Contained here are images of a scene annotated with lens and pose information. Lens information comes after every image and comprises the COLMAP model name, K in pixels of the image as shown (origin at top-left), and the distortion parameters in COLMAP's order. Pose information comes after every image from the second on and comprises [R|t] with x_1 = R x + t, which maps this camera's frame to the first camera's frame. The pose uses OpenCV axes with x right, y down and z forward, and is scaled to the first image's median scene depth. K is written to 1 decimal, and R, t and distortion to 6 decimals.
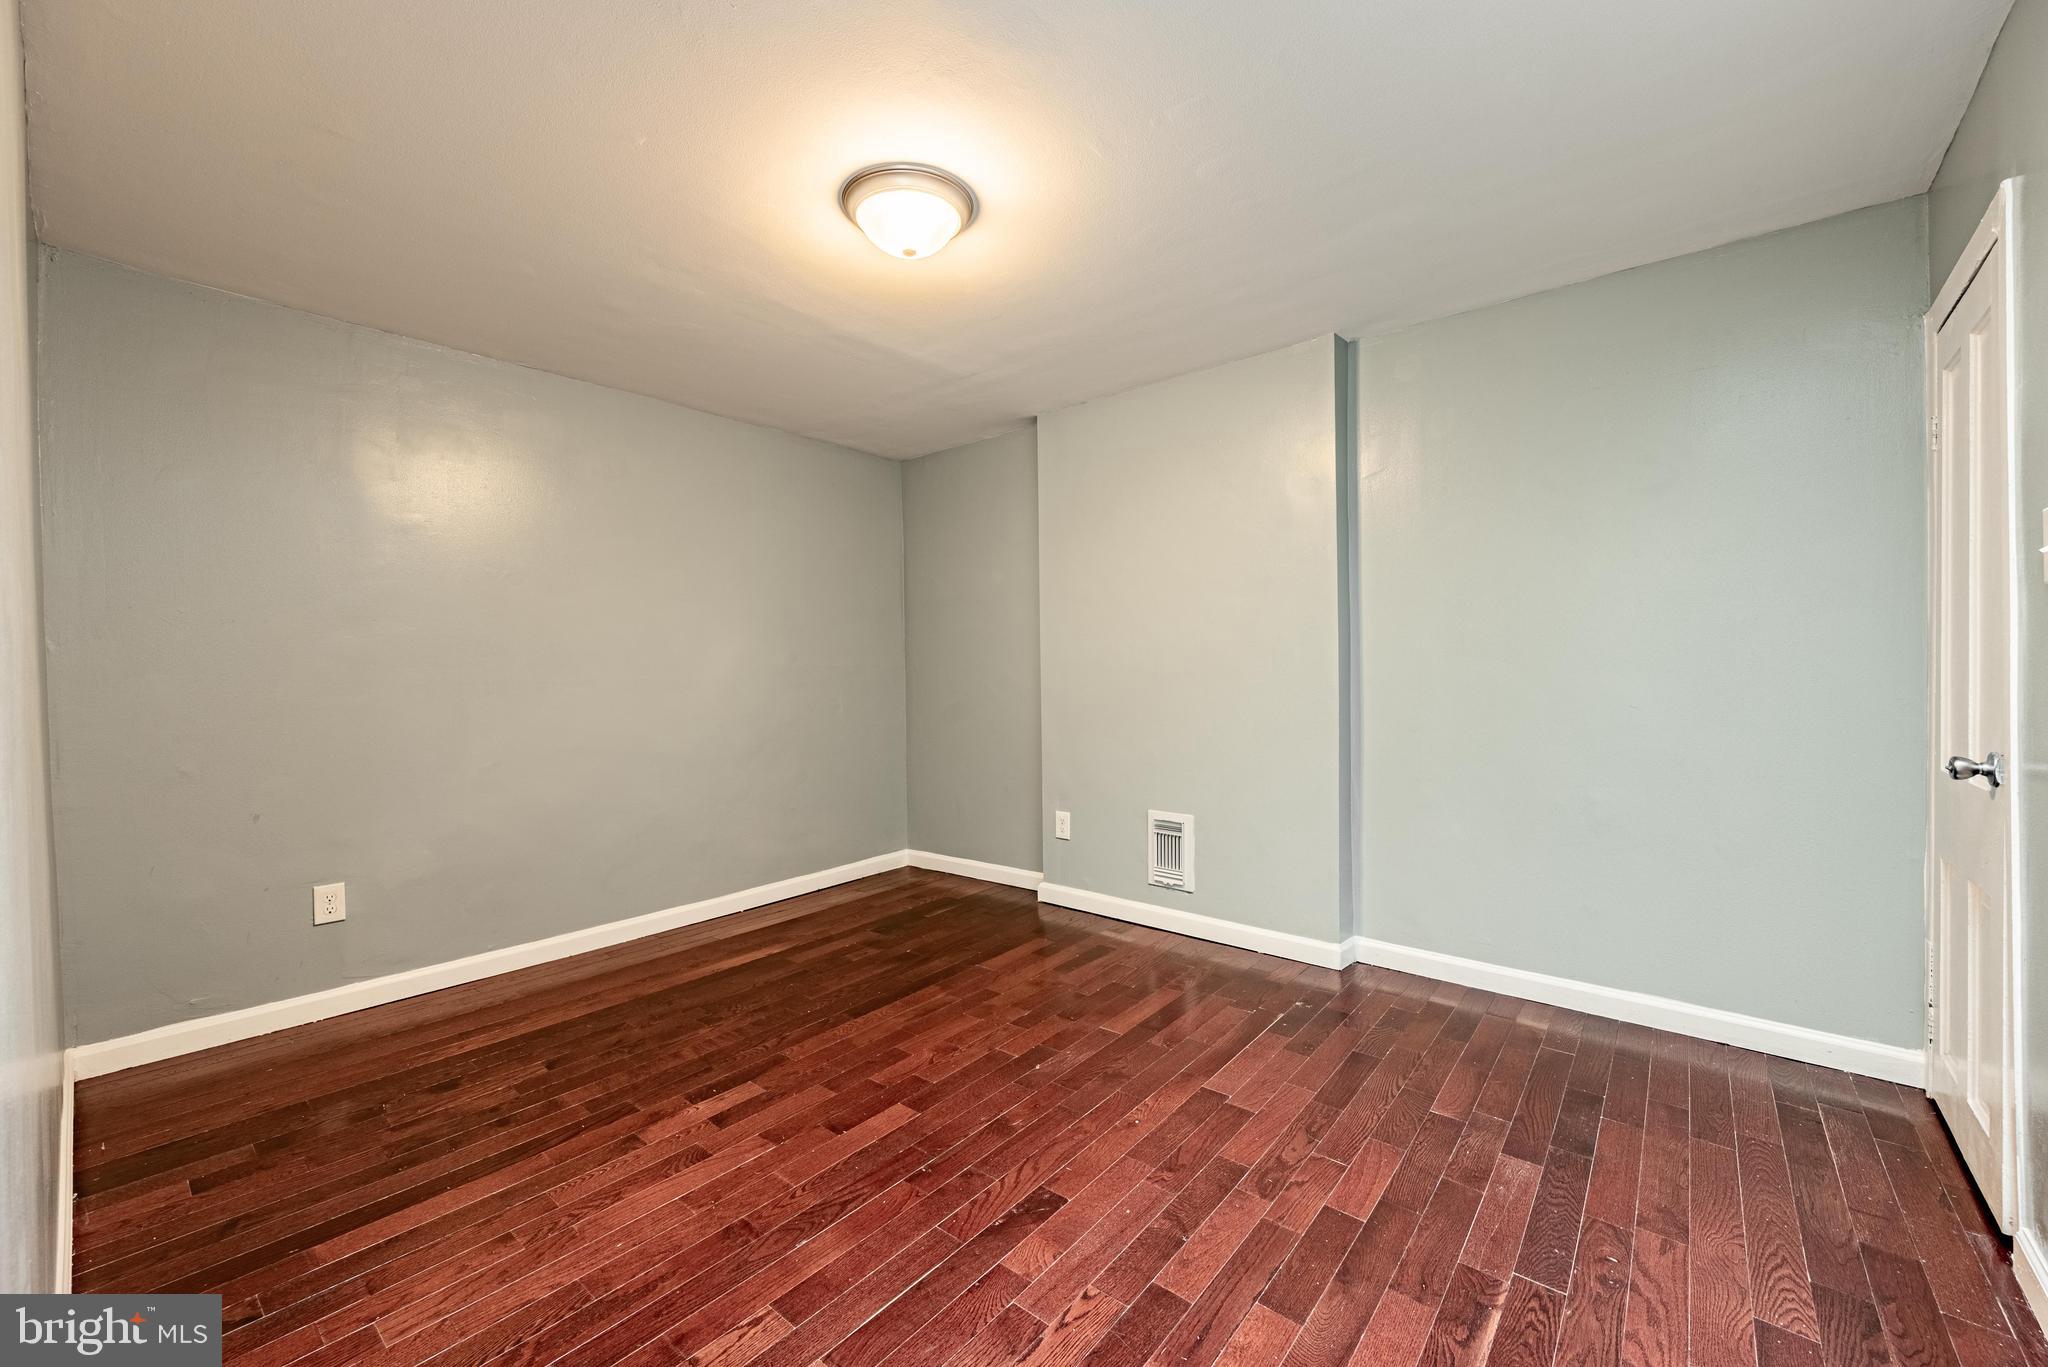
lens RADIAL K [[803.3, 0, 1022.3], [0, 803.3, 684.5], [0, 0, 1]] dist [0.010740, -0.005866]
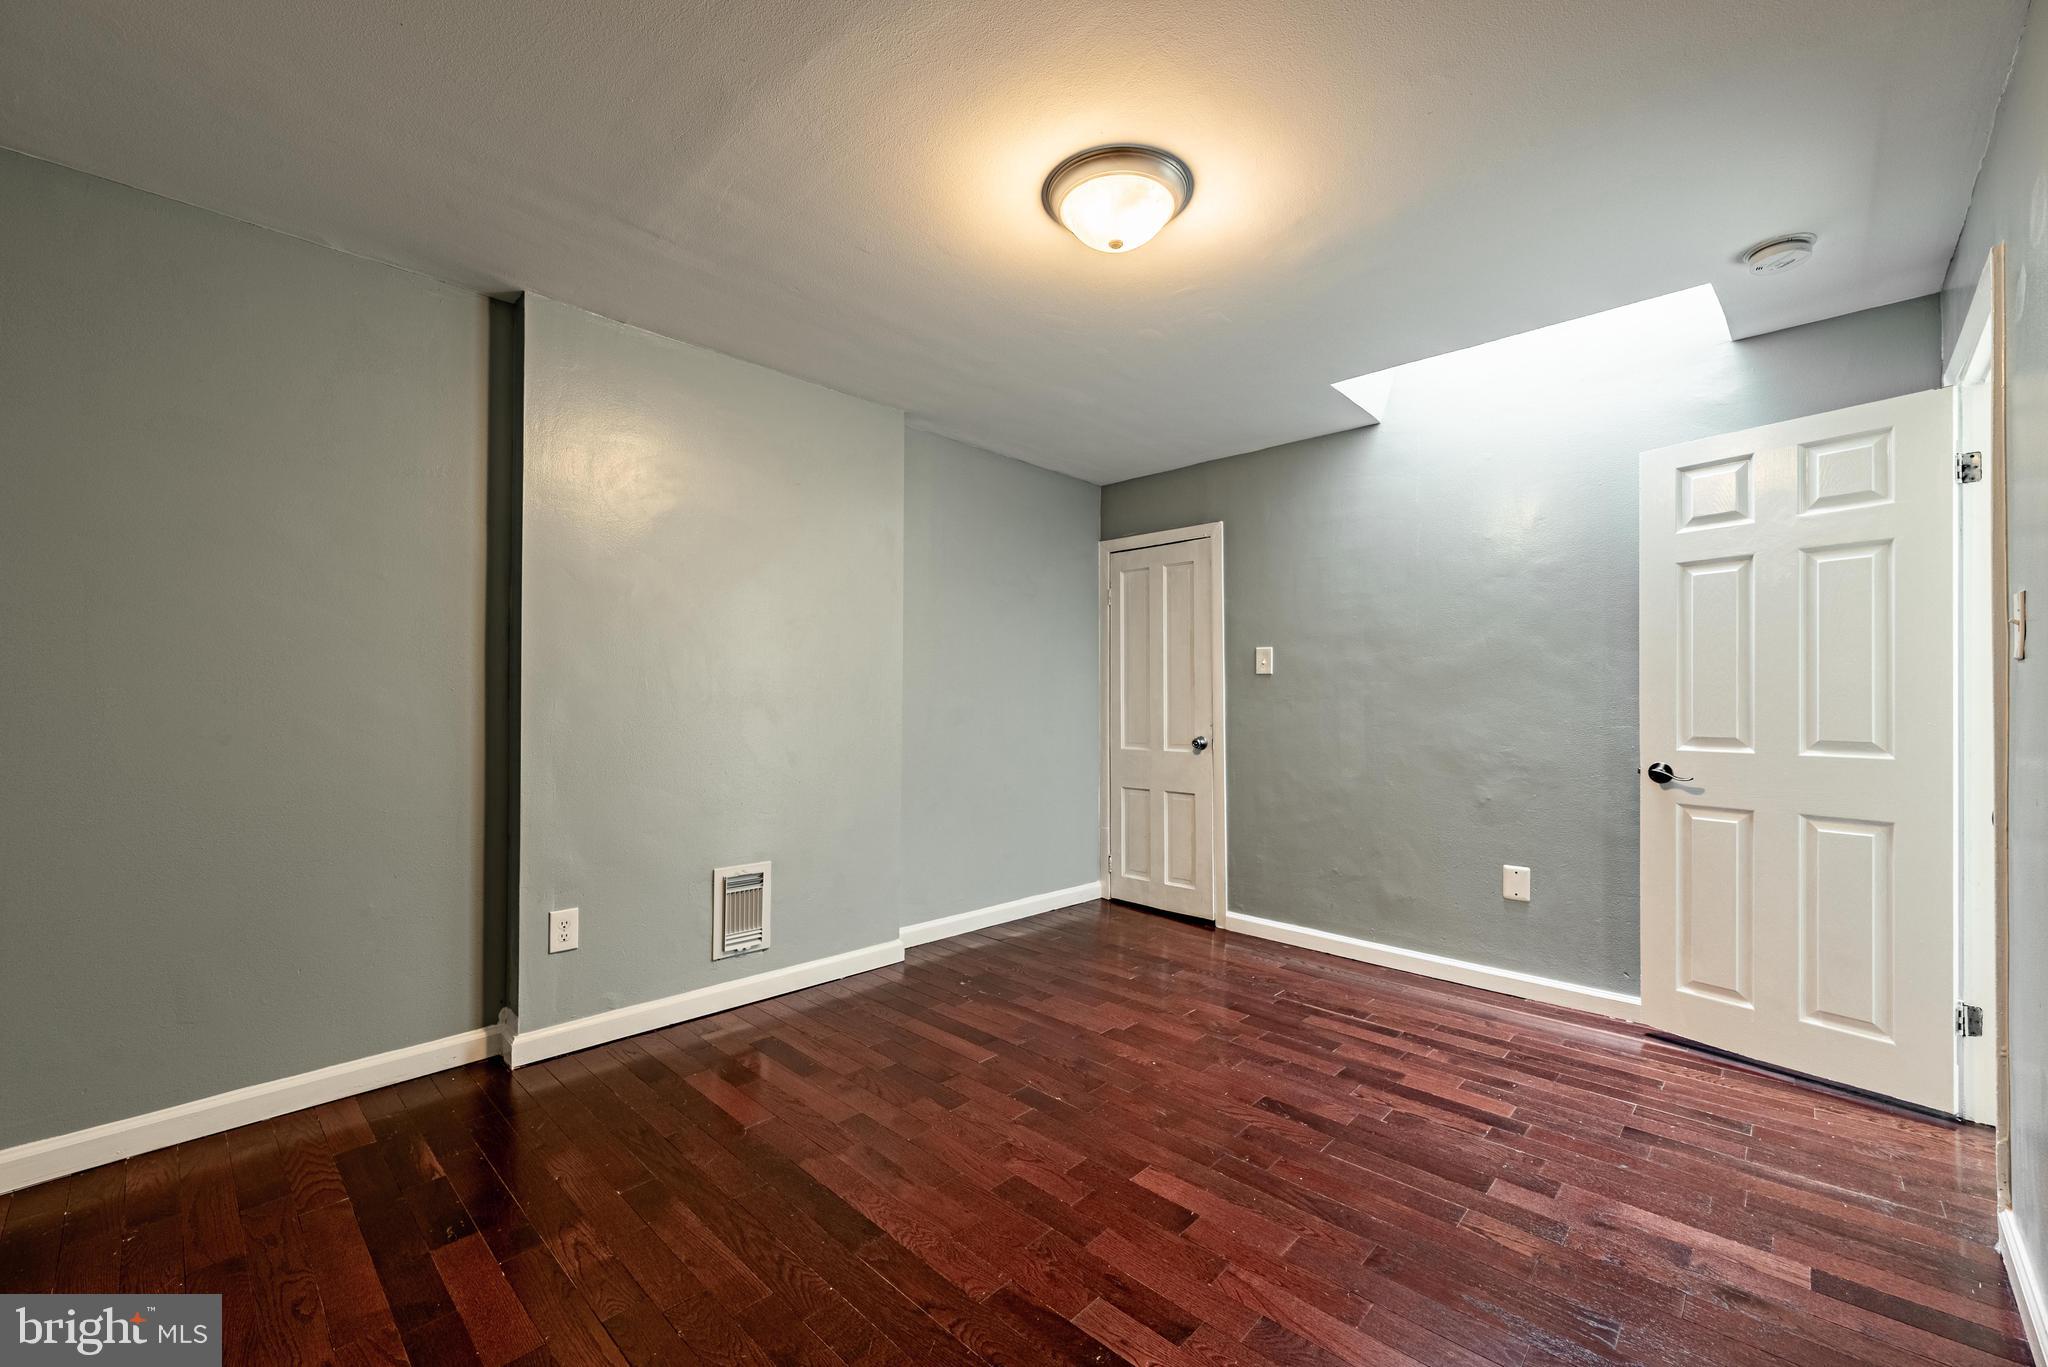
lens RADIAL K [[803.3, 0, 1024.7], [0, 803.3, 693.2], [0, 0, 1]] dist [0.010740, -0.005866]
pose [[0.077021, 0.022187, 0.996783, -0.891275], [0.011114, 0.999671, -0.023110, 0.000754], [-0.996968, 0.012858, 0.076749, 0.872498]]
